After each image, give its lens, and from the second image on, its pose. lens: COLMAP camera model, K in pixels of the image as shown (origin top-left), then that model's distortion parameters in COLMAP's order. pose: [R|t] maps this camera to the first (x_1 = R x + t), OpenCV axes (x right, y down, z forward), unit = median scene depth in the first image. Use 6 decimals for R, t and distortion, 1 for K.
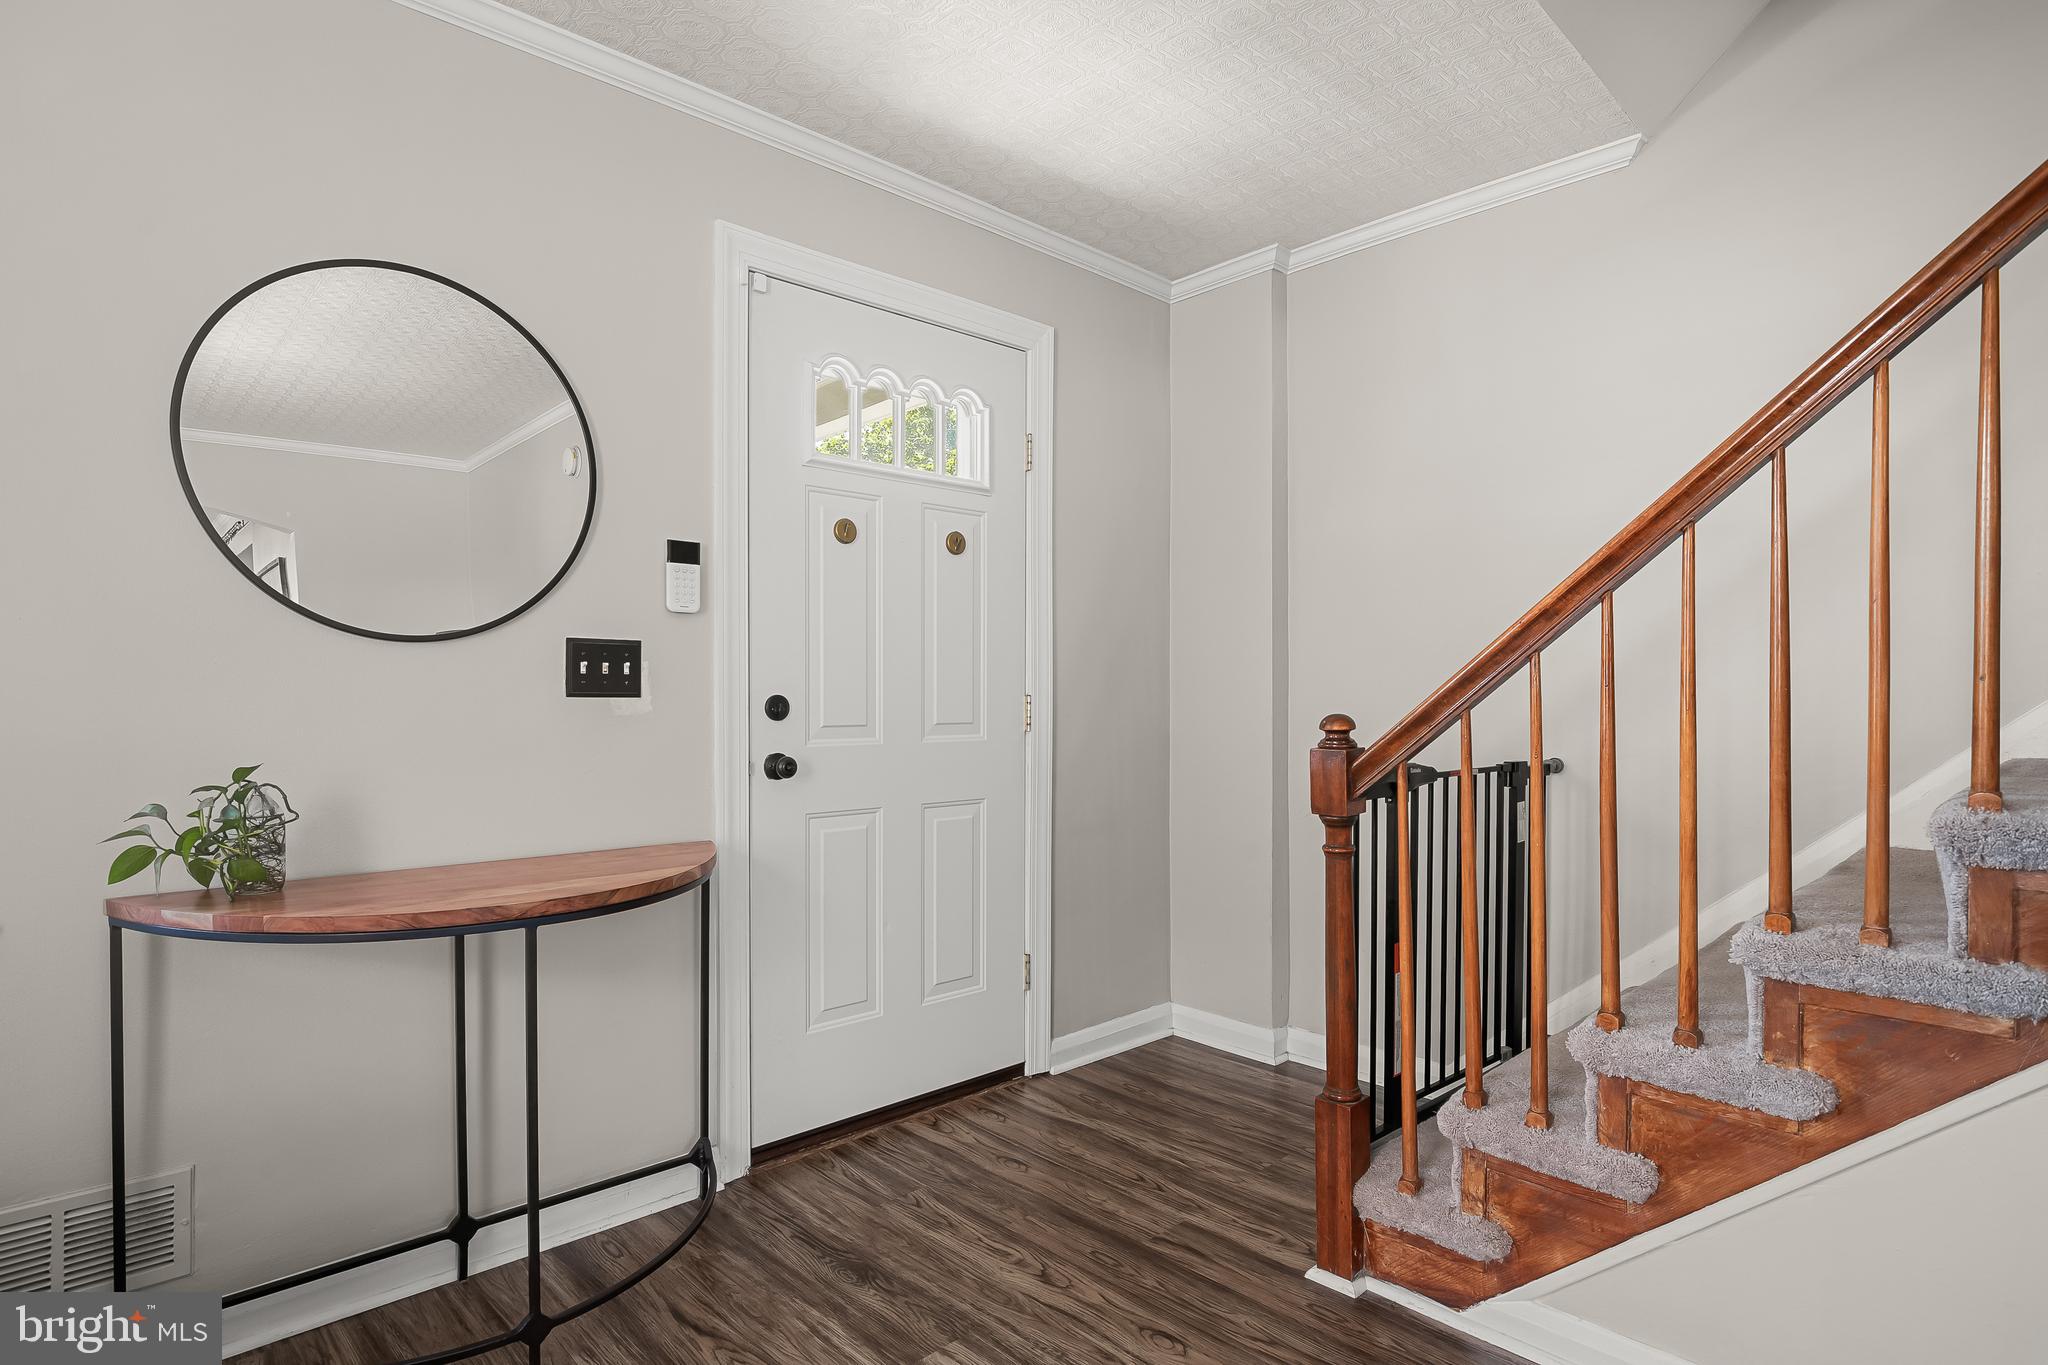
lens RADIAL K [[1061.7, 0, 1030.1], [0, 1061.7, 709.9], [0, 0, 1]] dist [-0.011541, 0.000287]
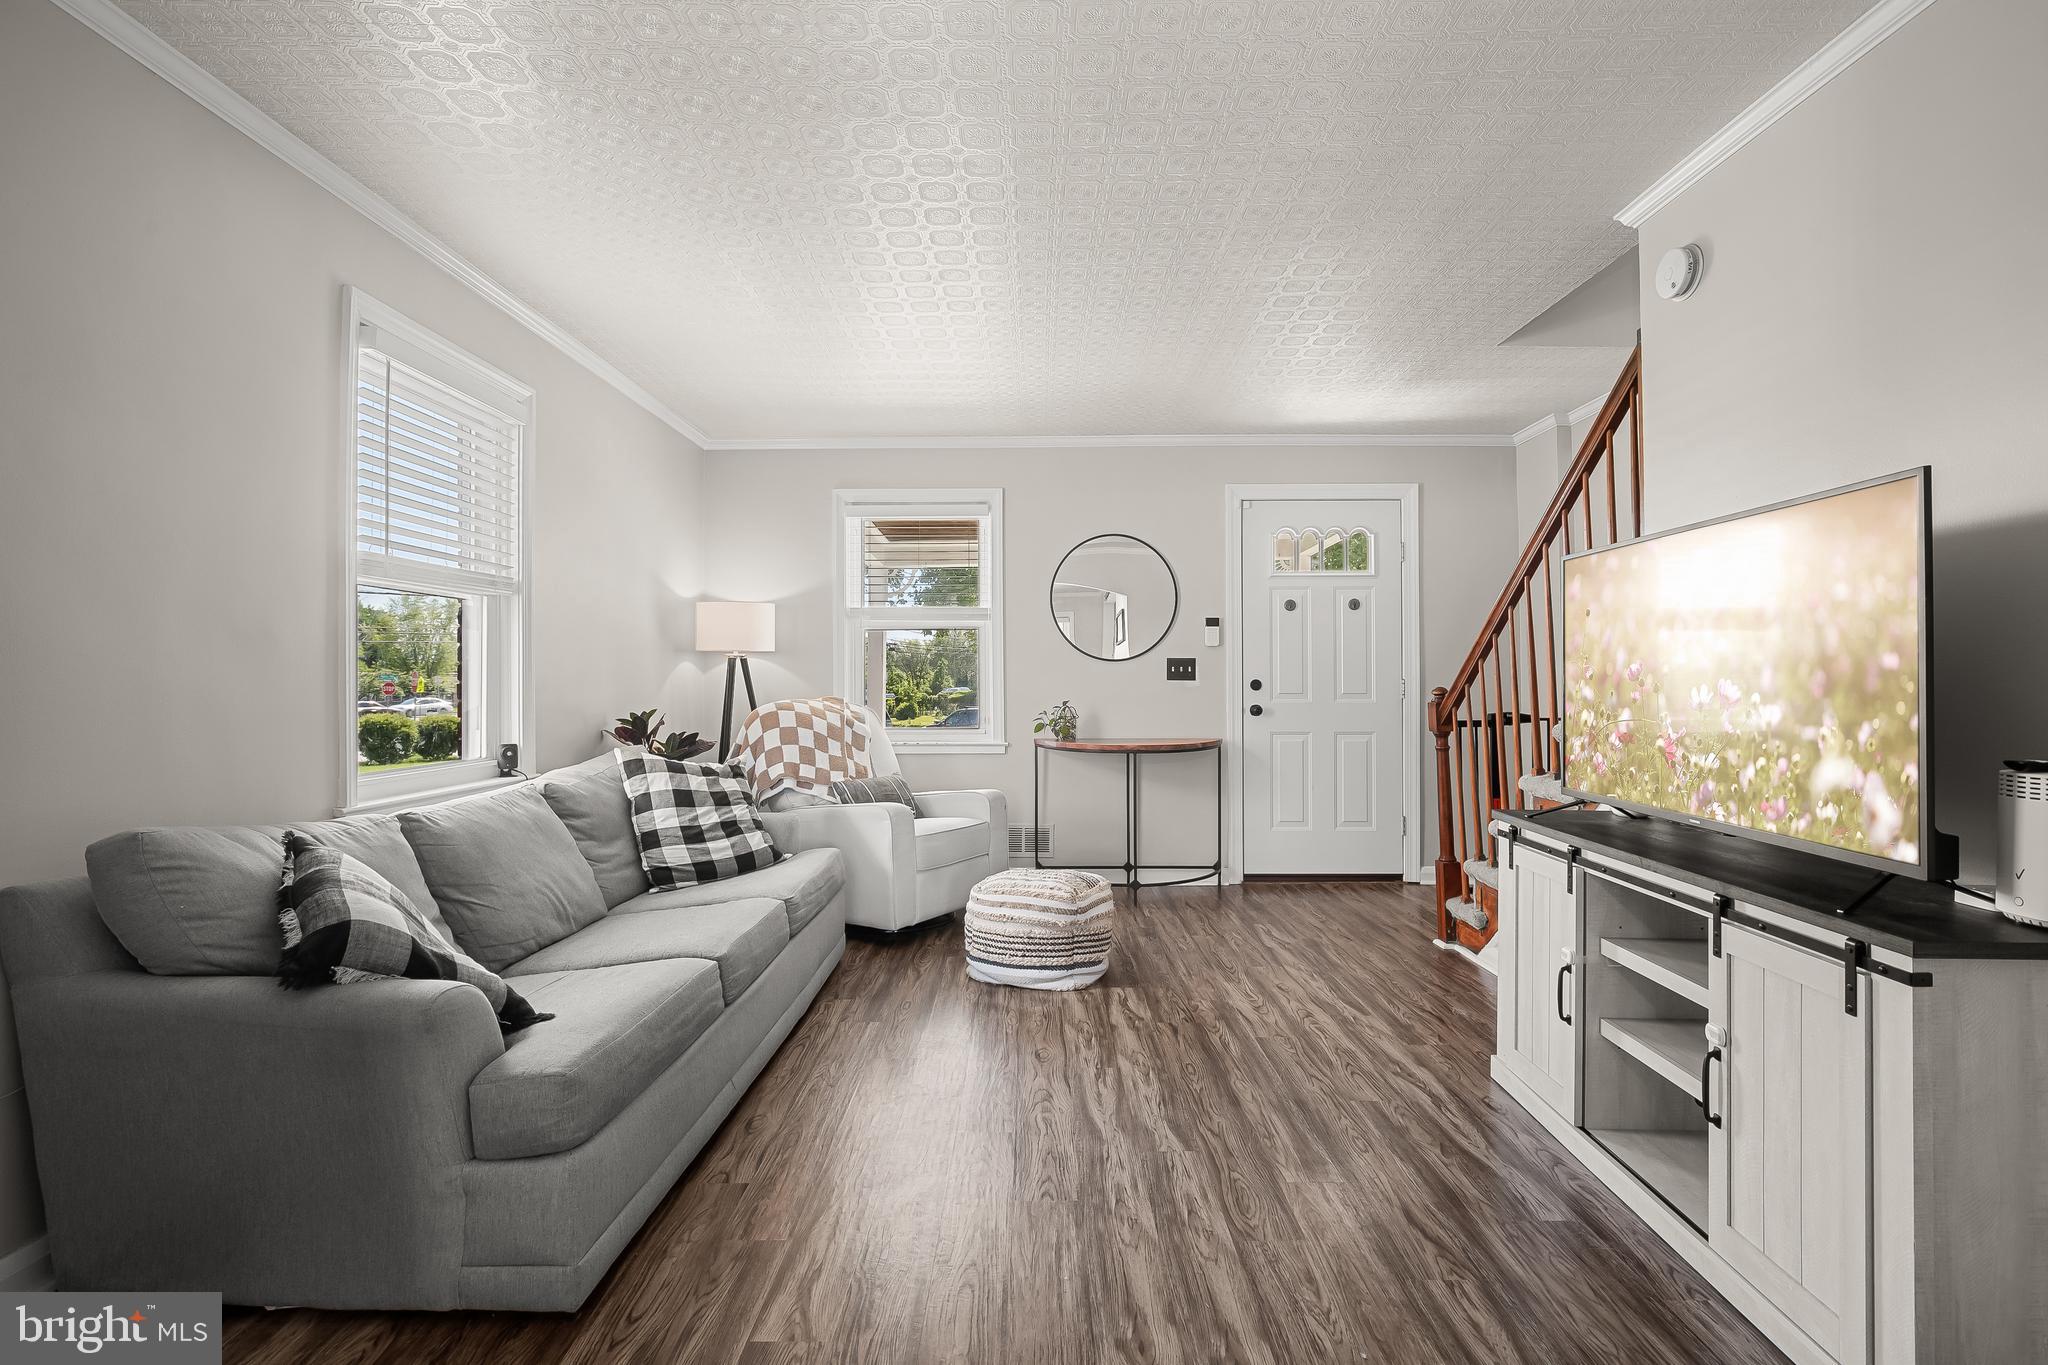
lens RADIAL K [[940.9, 0, 1032.6], [0, 940.9, 678.3], [0, 0, 1]] dist [-0.017577, 0.000338]
pose [[0.724244, -0.002283, -0.689539, 0.993609], [-0.008318, 0.999893, -0.012046, 0.014771], [0.689493, 0.014460, 0.724148, -0.990500]]
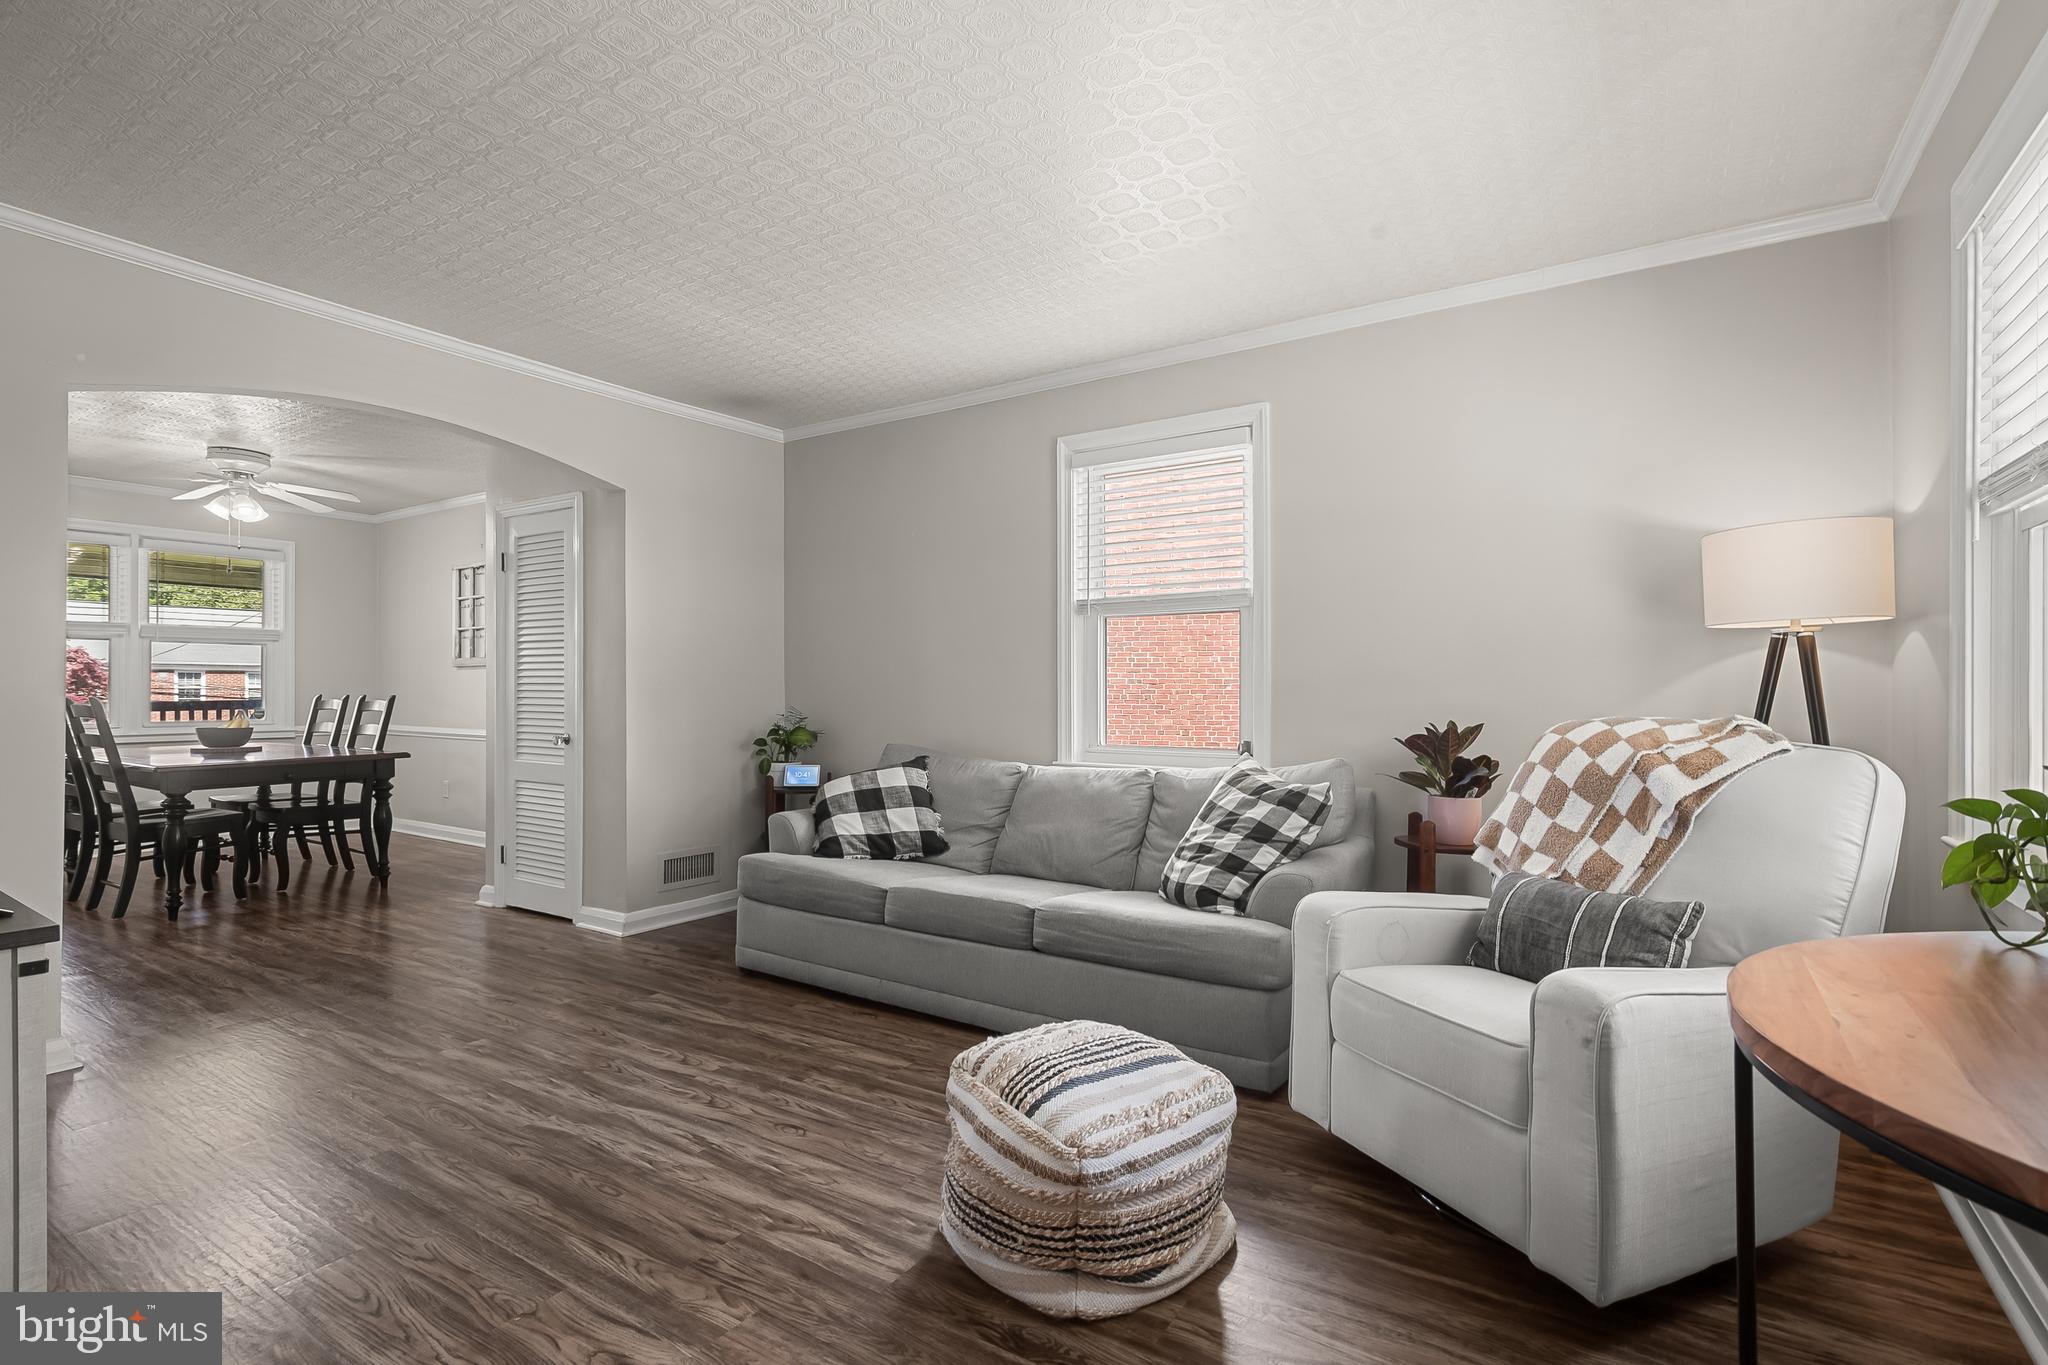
lens RADIAL K [[959.5, 0, 1035.4], [0, 959.5, 689.6], [0, 0, 1]] dist [0.004102, 0.000526]
pose [[-0.971715, 0.001681, -0.236151, 0.059088], [-0.002048, 0.999877, 0.015543, -0.008309], [0.236148, 0.015587, -0.971592, 1.188105]]
